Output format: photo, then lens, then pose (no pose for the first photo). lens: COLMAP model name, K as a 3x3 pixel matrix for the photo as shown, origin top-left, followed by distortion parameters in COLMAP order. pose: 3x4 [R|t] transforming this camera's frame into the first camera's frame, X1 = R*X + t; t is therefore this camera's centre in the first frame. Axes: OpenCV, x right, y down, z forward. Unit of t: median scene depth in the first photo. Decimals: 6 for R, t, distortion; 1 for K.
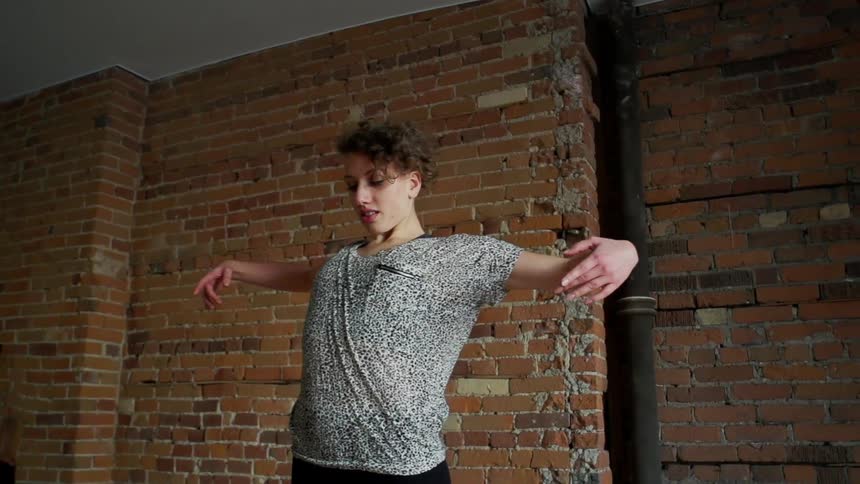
lens RADIAL K [[748.0, 0, 425.0], [0, 748.0, 243.6], [0, 0, 1]] dist [-0.080514, 0.062897]
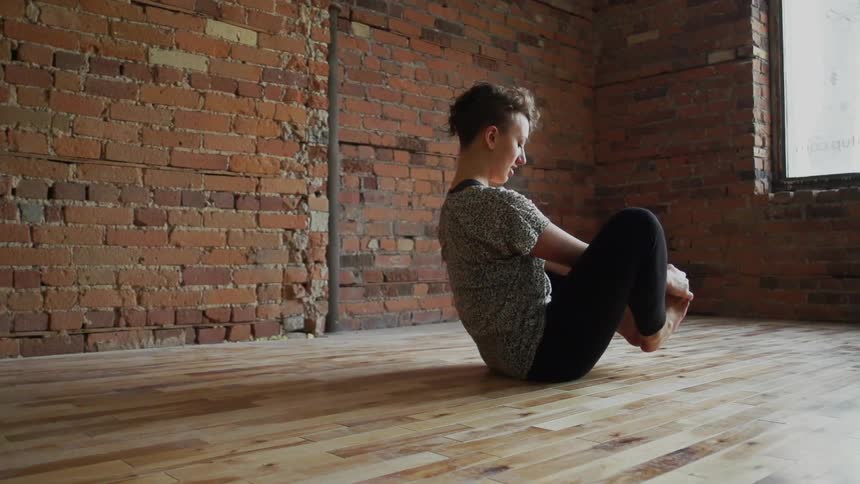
lens RADIAL K [[748.0, 0, 428.2], [0, 748.0, 244.2], [0, 0, 1]] dist [-0.080514, 0.062897]
pose [[0.360146, 0.023760, 0.932593, -0.732572], [-0.216012, 0.974631, 0.058588, 0.357088], [-0.907542, -0.222552, 0.356142, 0.386285]]
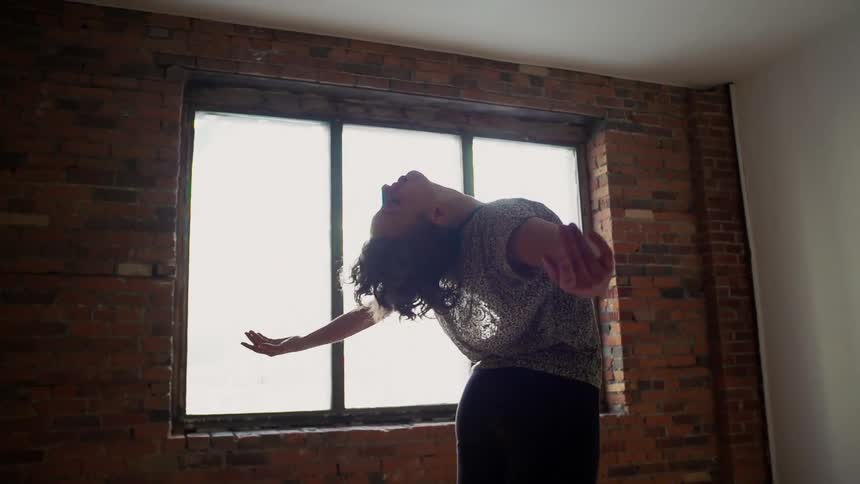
lens RADIAL K [[748.0, 0, 428.8], [0, 748.0, 233.9], [0, 0, 1]] dist [-0.080514, 0.062897]
pose [[-0.736216, 0.149163, 0.660104, -0.353870], [-0.130408, 0.925856, -0.354660, 0.273653], [-0.664063, -0.347189, -0.662178, 0.987964]]
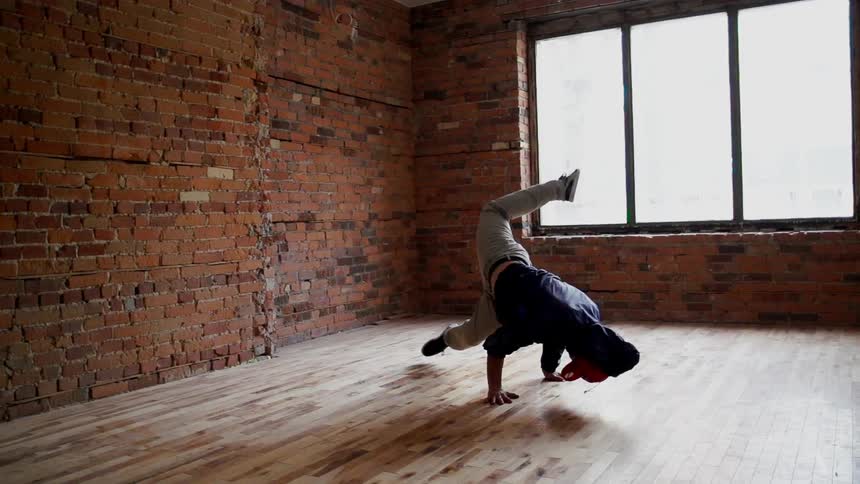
lens RADIAL K [[748.0, 0, 424.8], [0, 748.0, 243.3], [0, 0, 1]] dist [-0.080514, 0.062897]
pose [[0.065509, -0.028809, 0.997436, -1.443568], [-0.201634, 0.978581, 0.041507, 0.190844], [-0.977268, -0.203836, 0.058297, 0.495580]]
